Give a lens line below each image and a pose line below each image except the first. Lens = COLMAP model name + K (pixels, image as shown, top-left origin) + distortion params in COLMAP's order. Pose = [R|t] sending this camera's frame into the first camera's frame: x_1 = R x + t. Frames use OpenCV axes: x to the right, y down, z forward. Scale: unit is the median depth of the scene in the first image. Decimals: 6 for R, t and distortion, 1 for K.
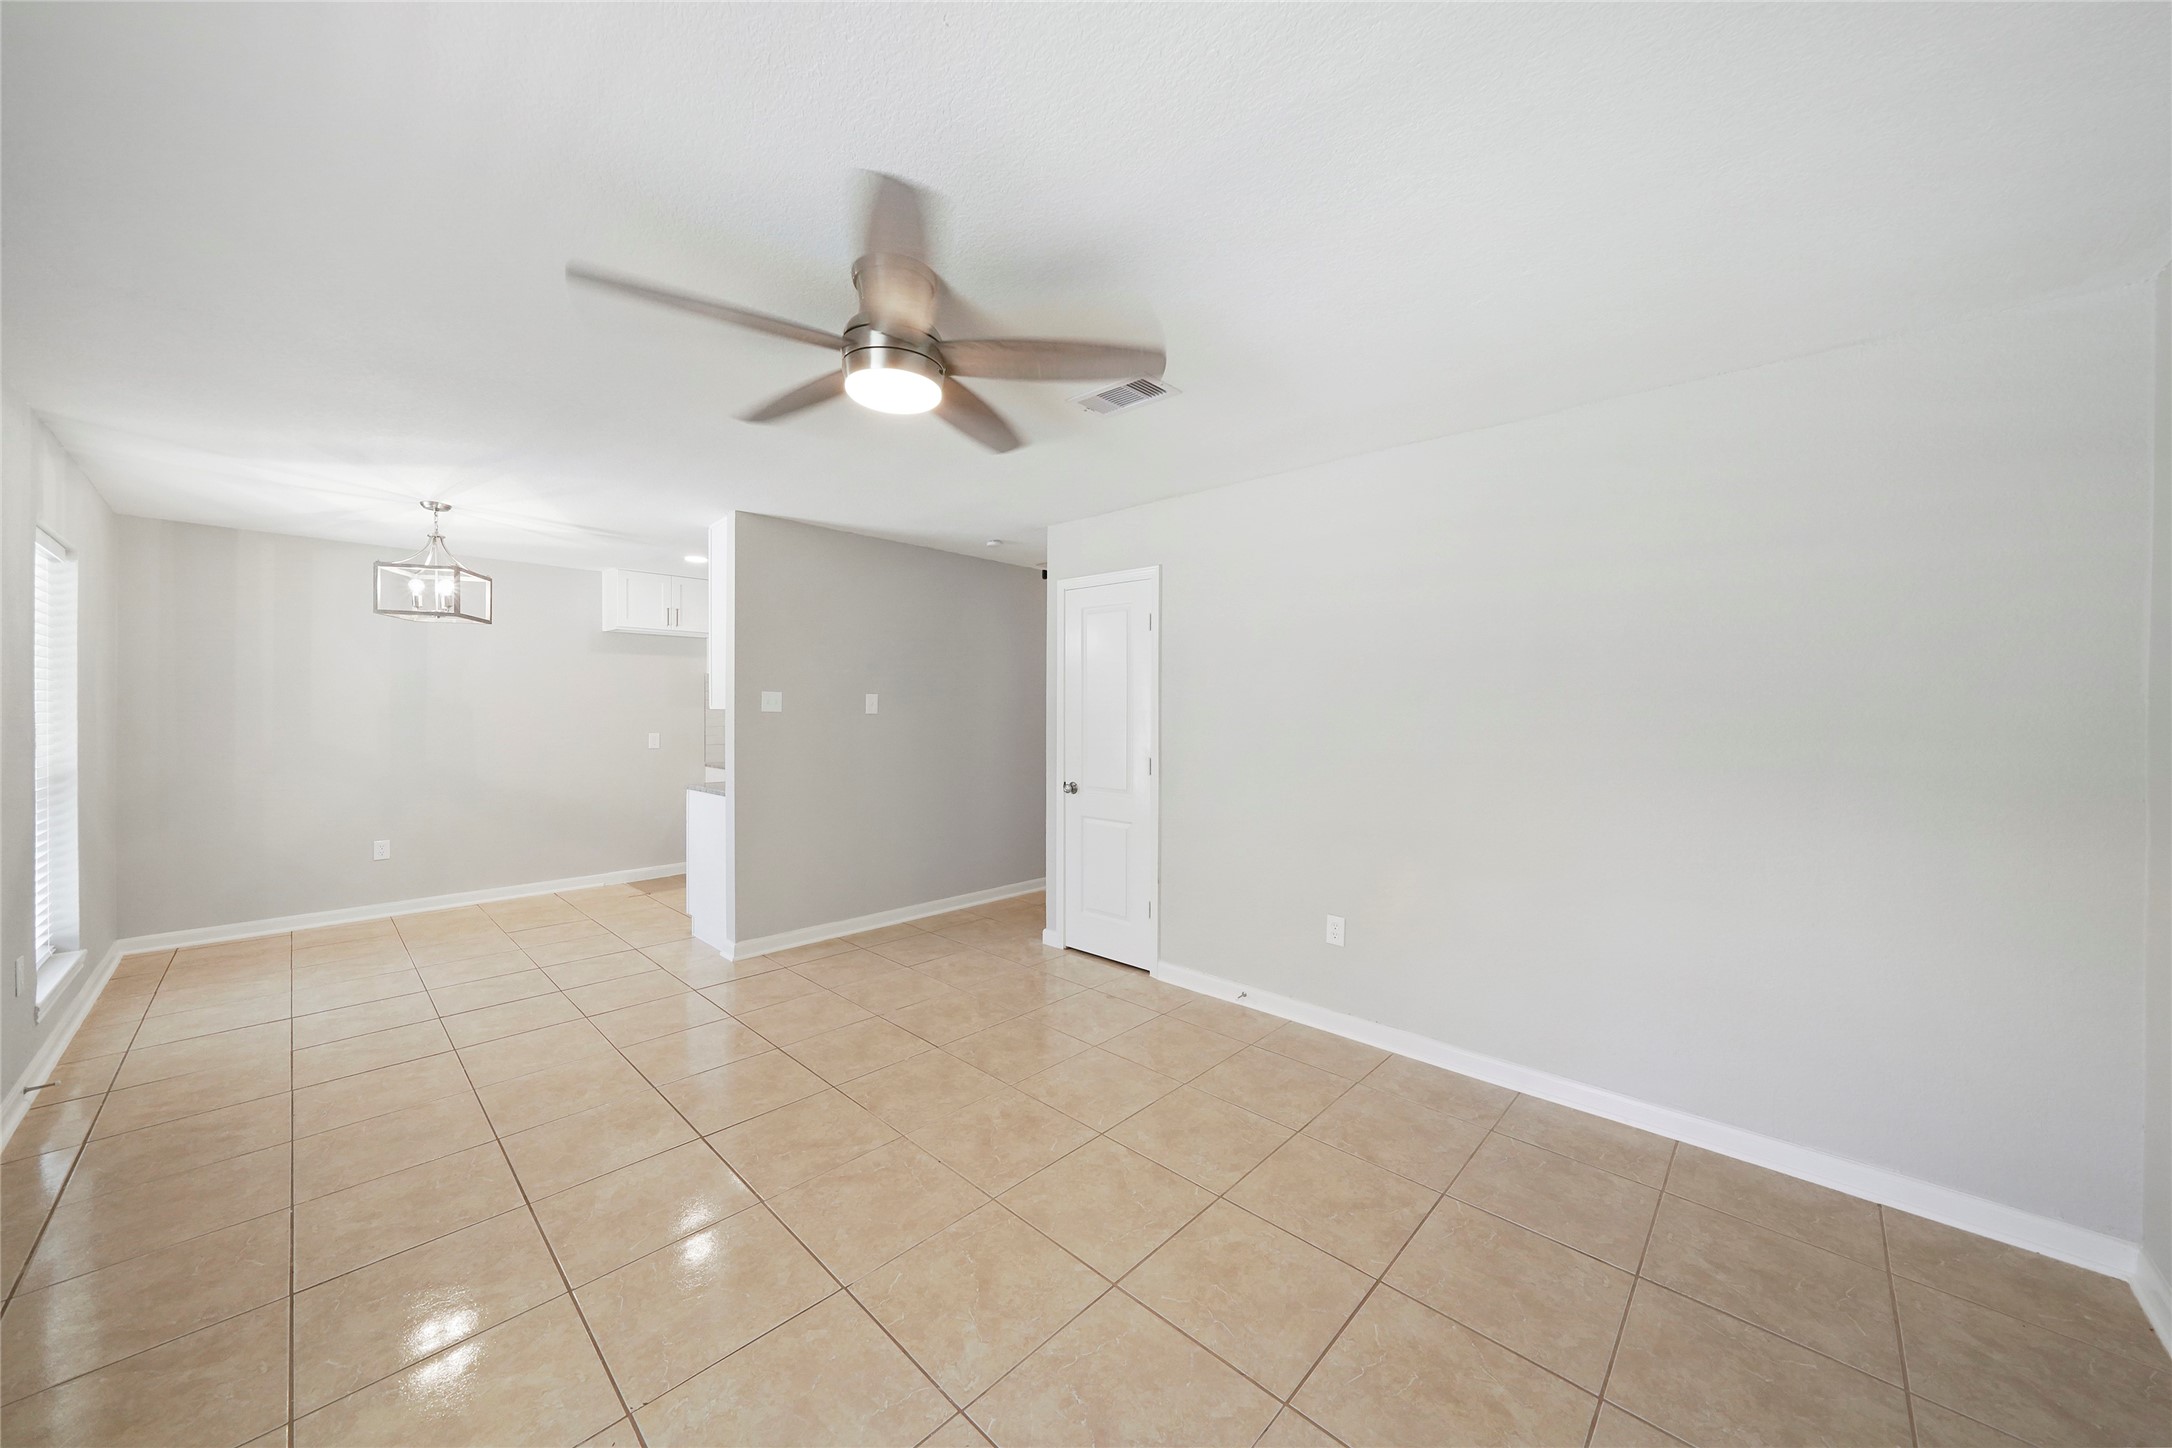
lens RADIAL K [[772.5, 0, 1095.9], [0, 772.5, 711.4], [0, 0, 1]] dist [-0.004882, -0.000329]
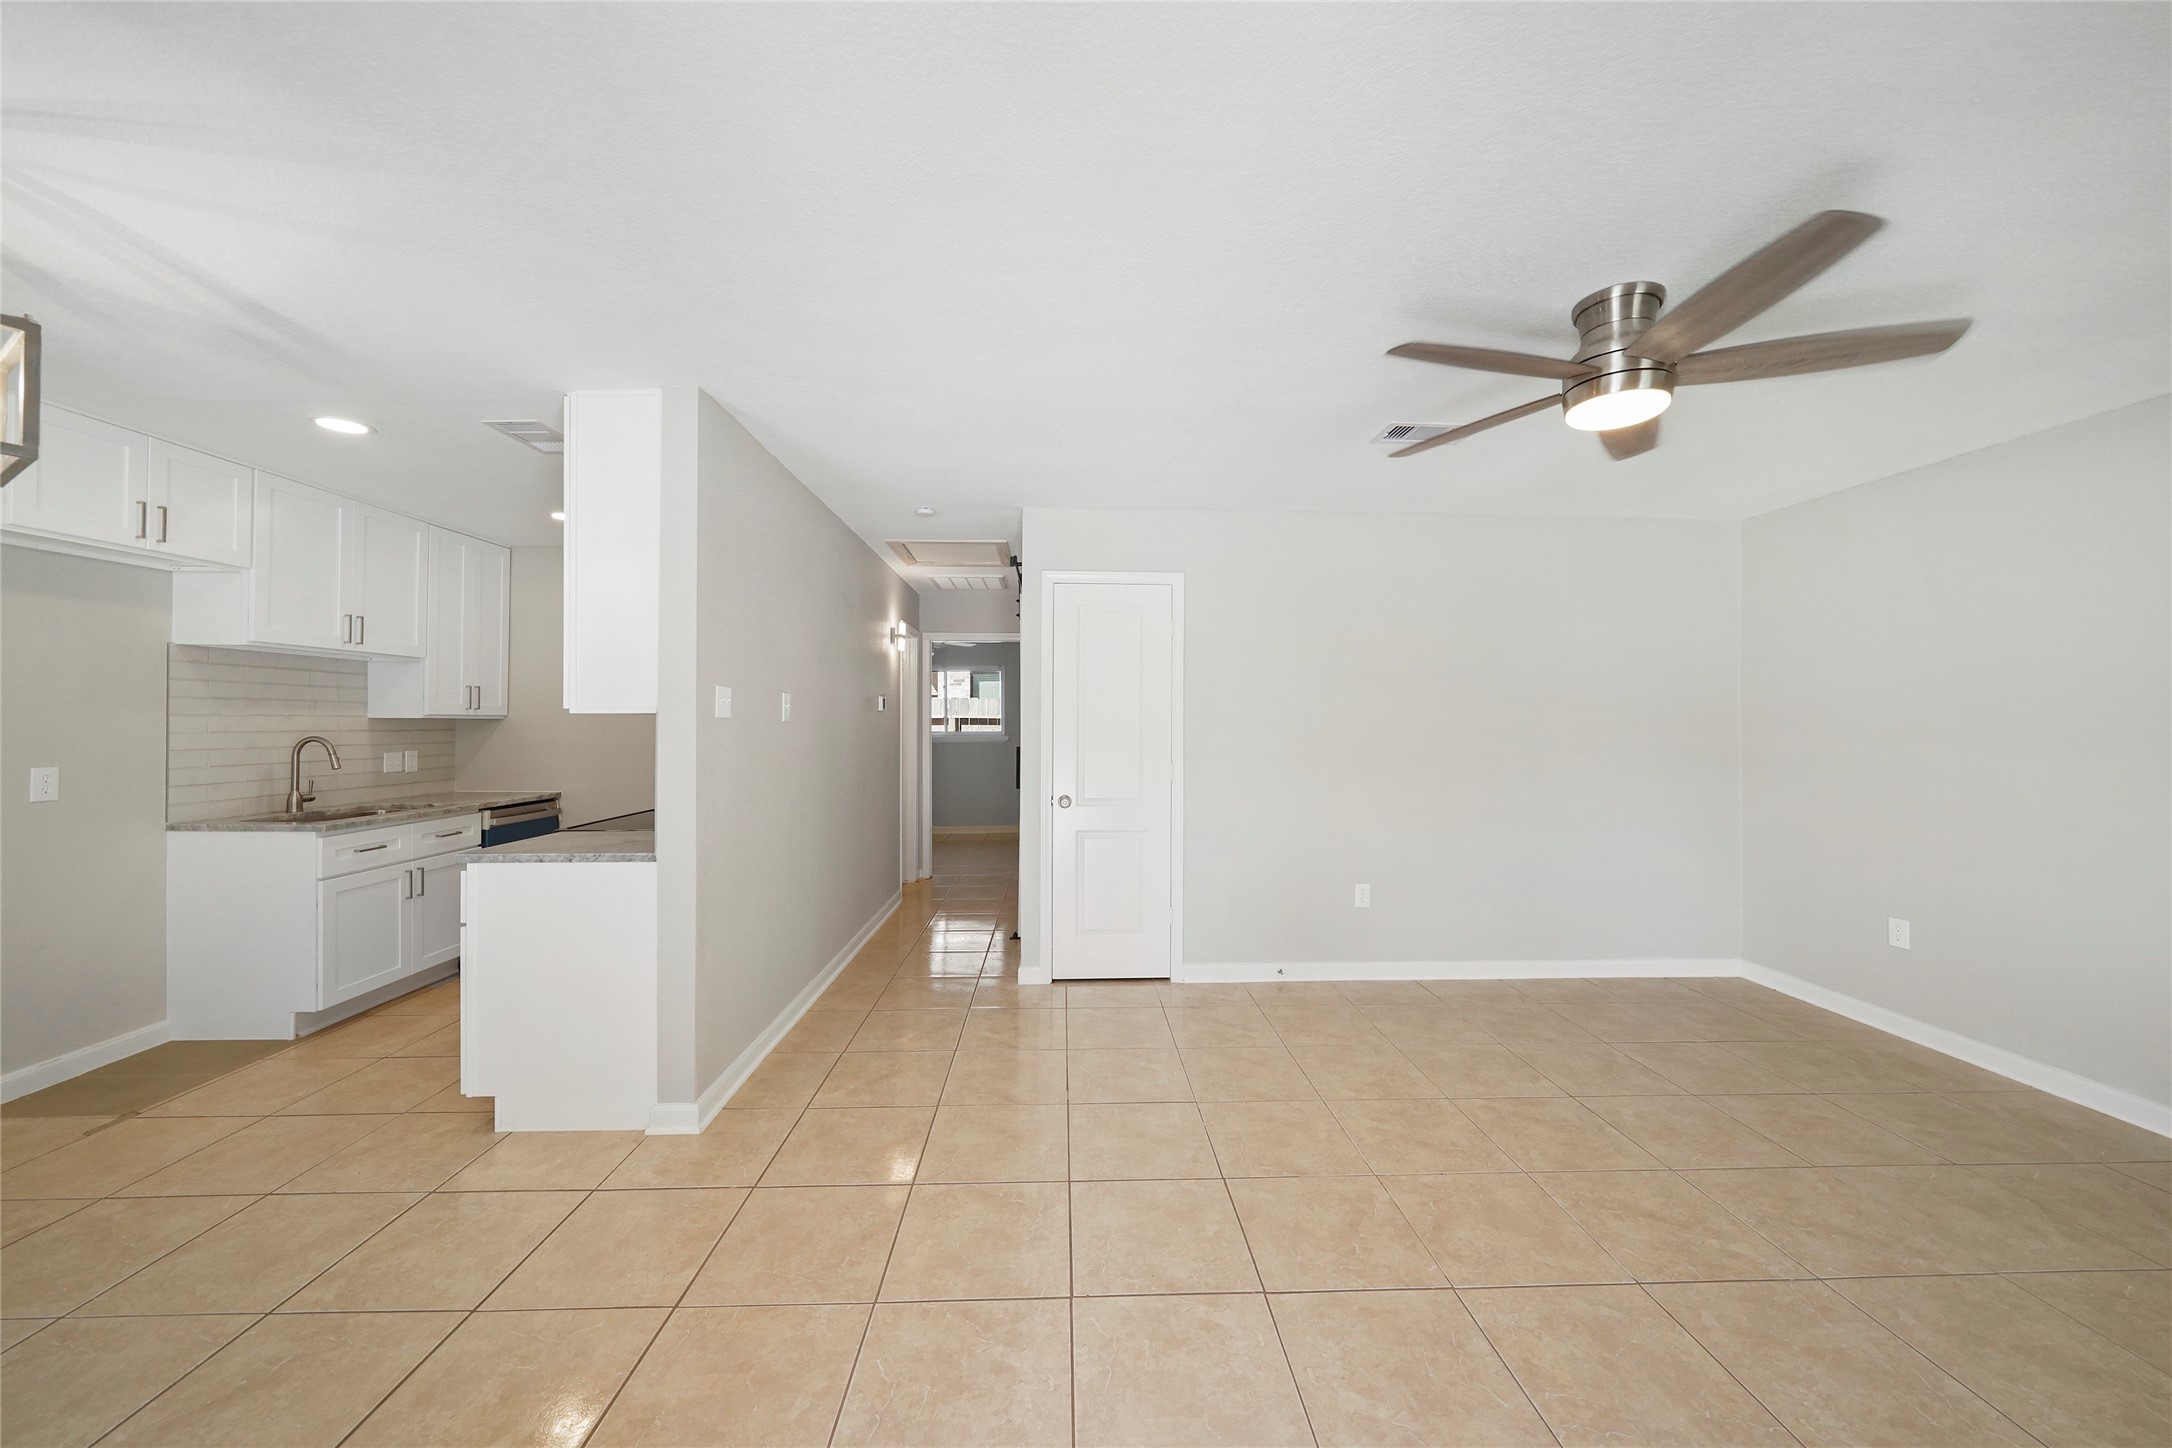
lens RADIAL K [[772.5, 0, 1094.0], [0, 772.5, 716.8], [0, 0, 1]] dist [-0.004882, -0.000329]
pose [[0.695911, 0.001109, 0.718128, -0.793824], [0.002355, 0.999990, -0.003827, 0.002679], [-0.718125, 0.004354, 0.695901, 0.413033]]
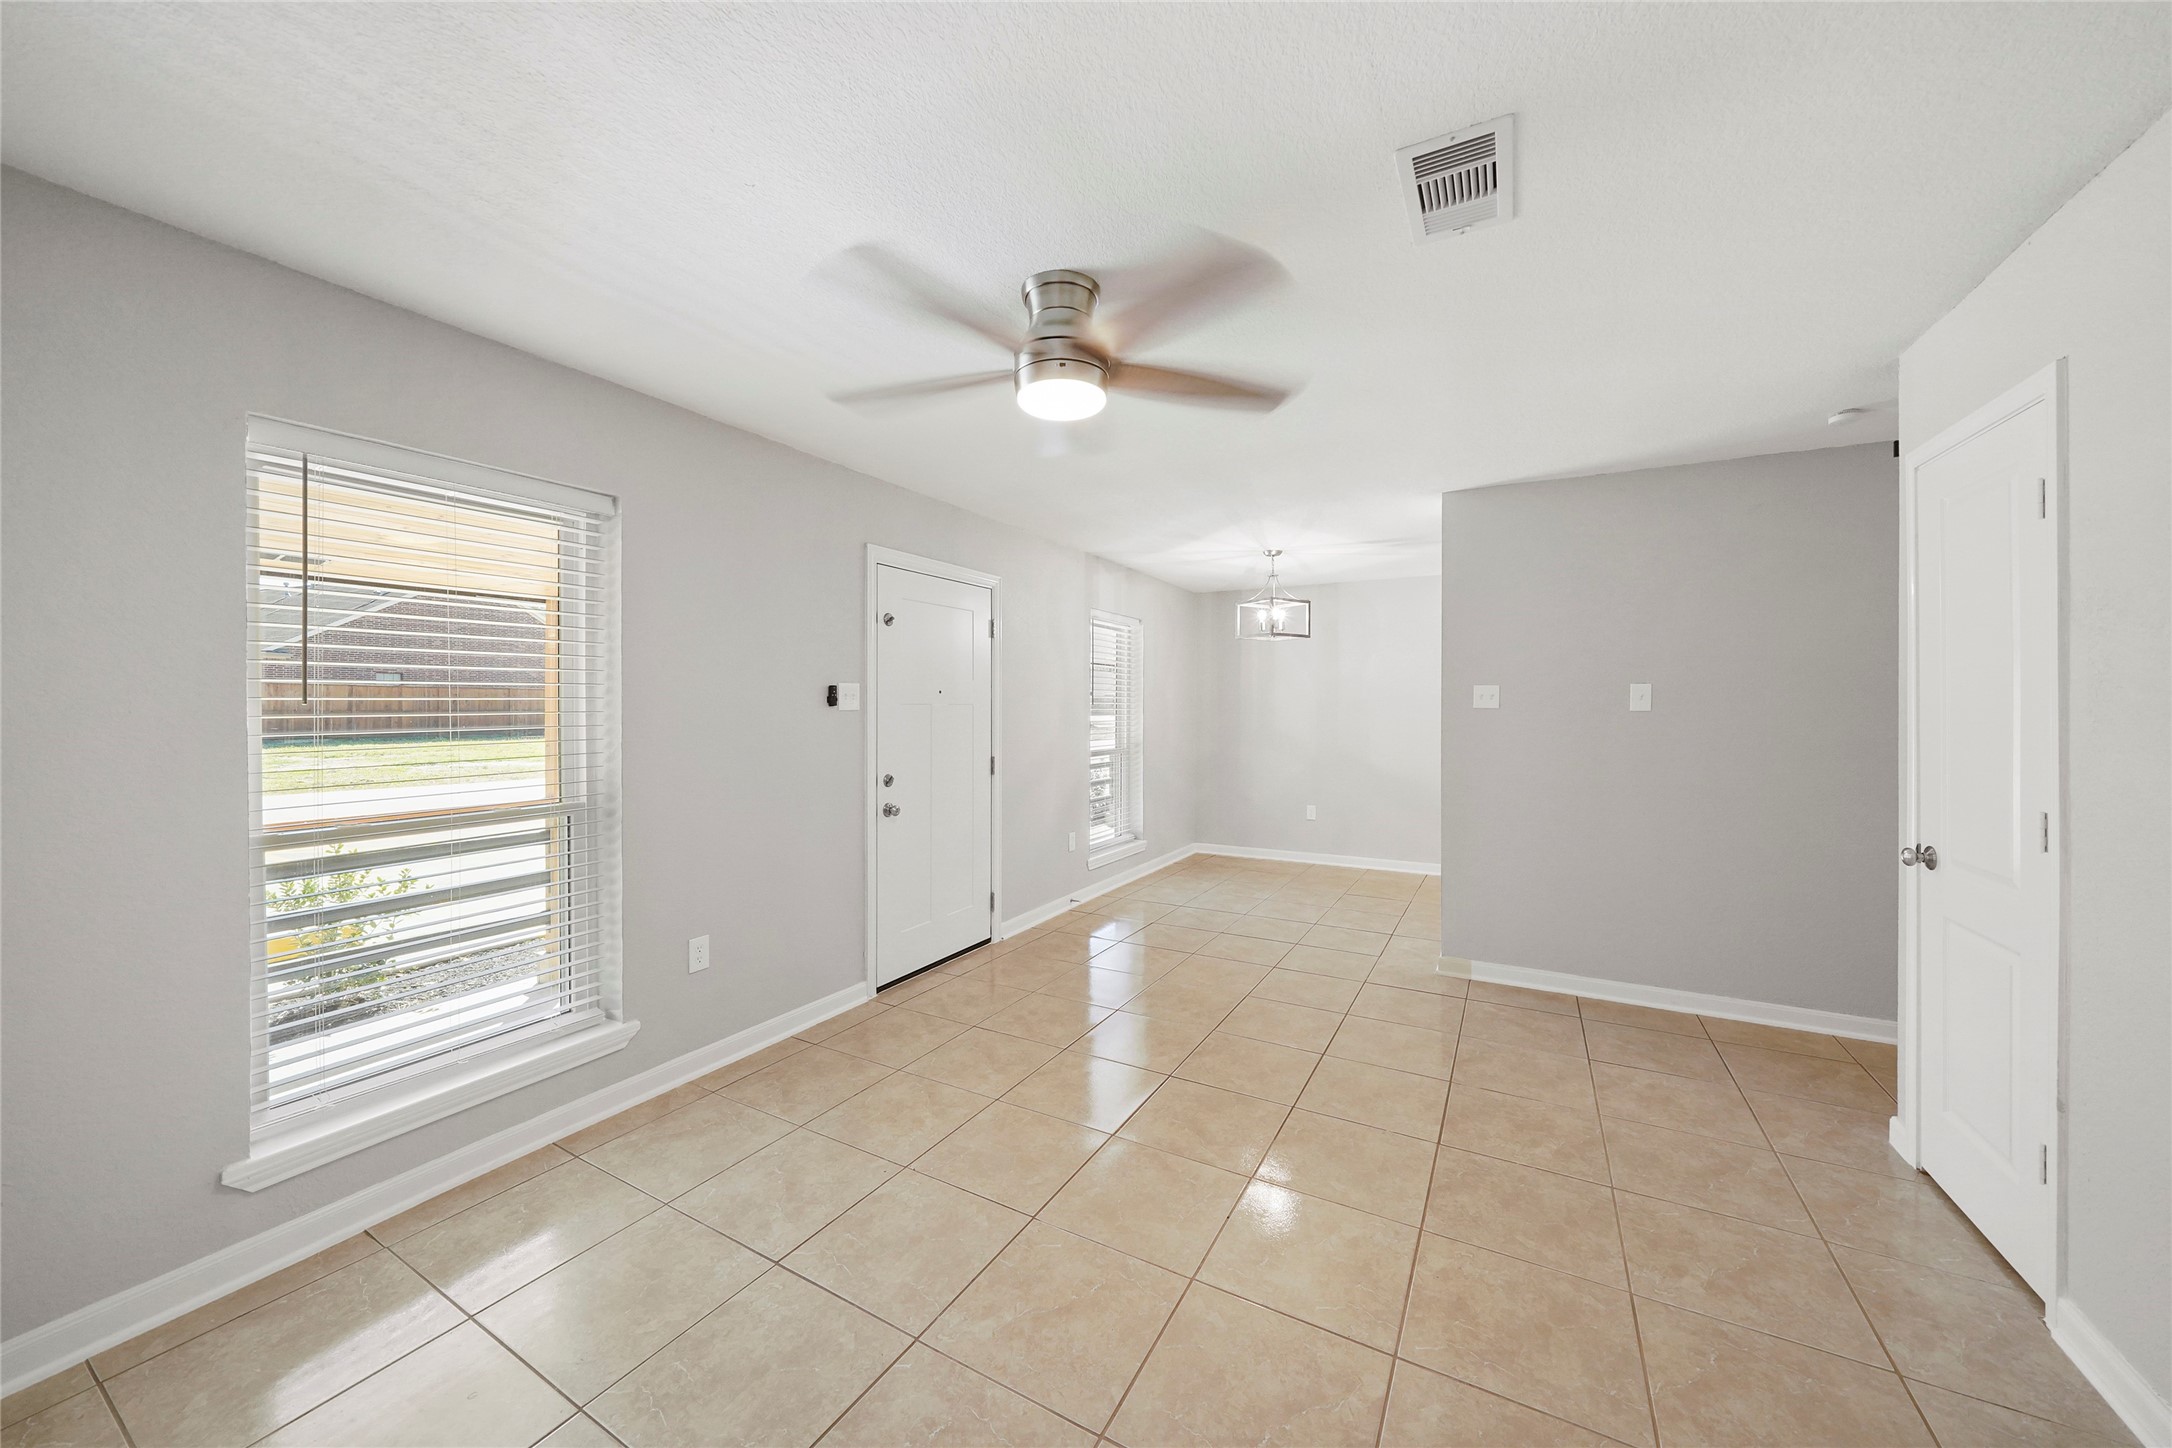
lens RADIAL K [[772.5, 0, 1068.7], [0, 772.5, 715.0], [0, 0, 1]] dist [-0.004882, -0.000329]
pose [[0.221614, 0.007674, -0.975104, 0.399792], [-0.000374, 0.999970, 0.007785, 0.001357], [0.975134, -0.001361, 0.221610, 0.409632]]
